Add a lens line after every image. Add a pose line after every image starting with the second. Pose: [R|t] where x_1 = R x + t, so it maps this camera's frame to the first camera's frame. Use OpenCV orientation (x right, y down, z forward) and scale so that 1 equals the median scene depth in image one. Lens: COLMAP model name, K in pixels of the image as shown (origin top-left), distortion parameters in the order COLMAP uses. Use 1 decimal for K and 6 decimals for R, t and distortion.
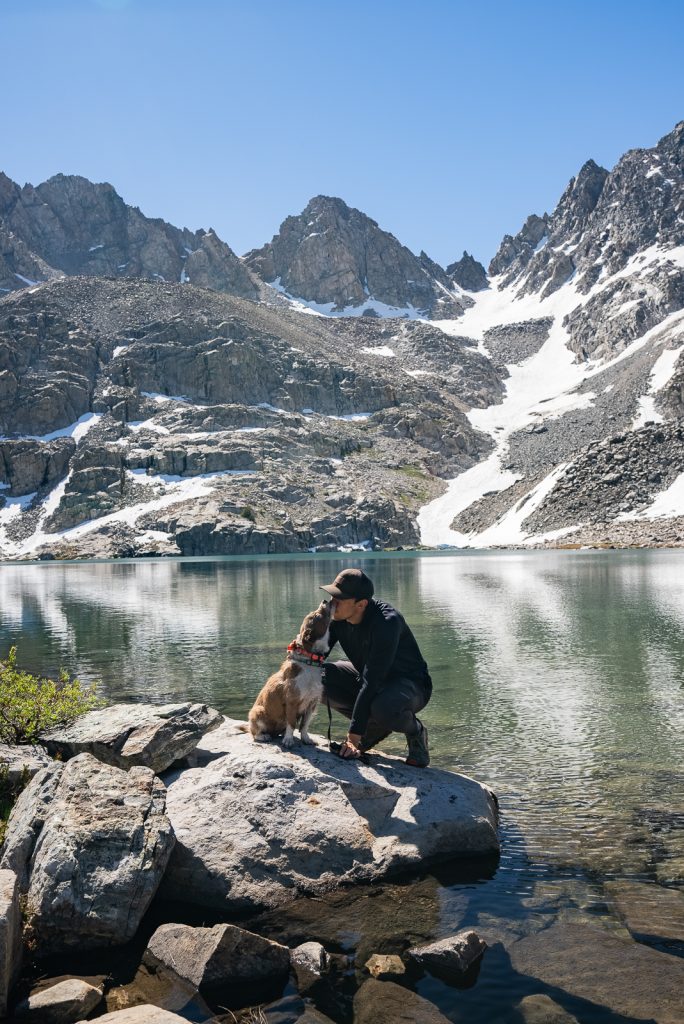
lens RADIAL K [[966.3, 0, 342.0], [0, 966.3, 512.0], [0, 0, 1]] dist [0.125281, -0.001721]
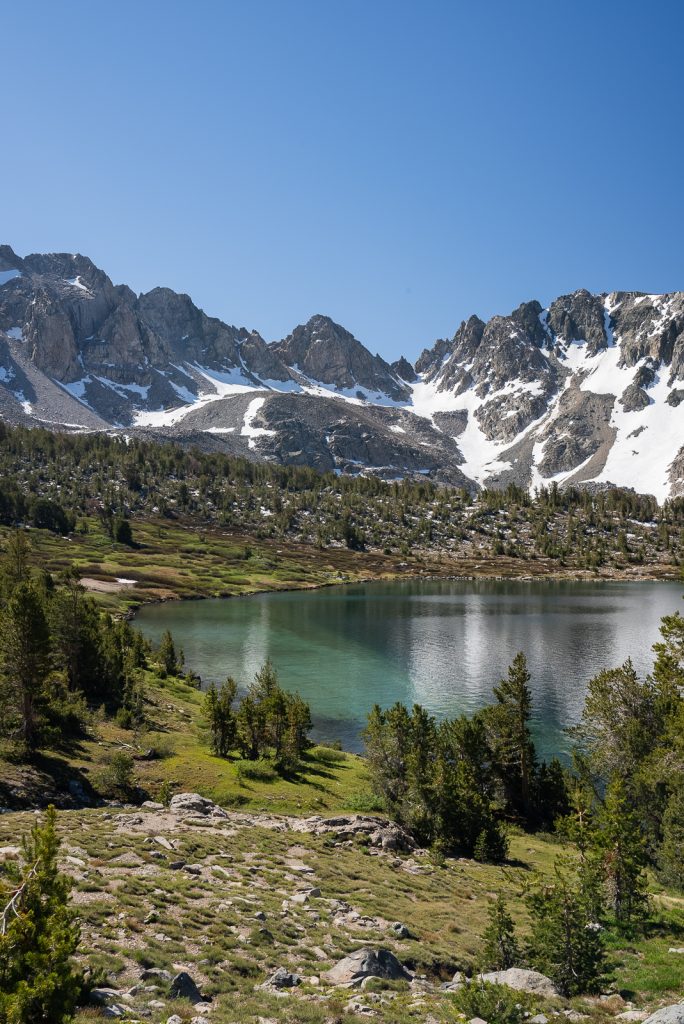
lens RADIAL K [[966.3, 0, 342.0], [0, 966.3, 512.0], [0, 0, 1]] dist [0.125281, -0.001721]
pose [[0.966290, 0.033928, 0.255211, -0.460944], [-0.039019, 0.999127, 0.014911, -0.017106], [-0.254482, -0.024367, 0.966770, -0.718803]]
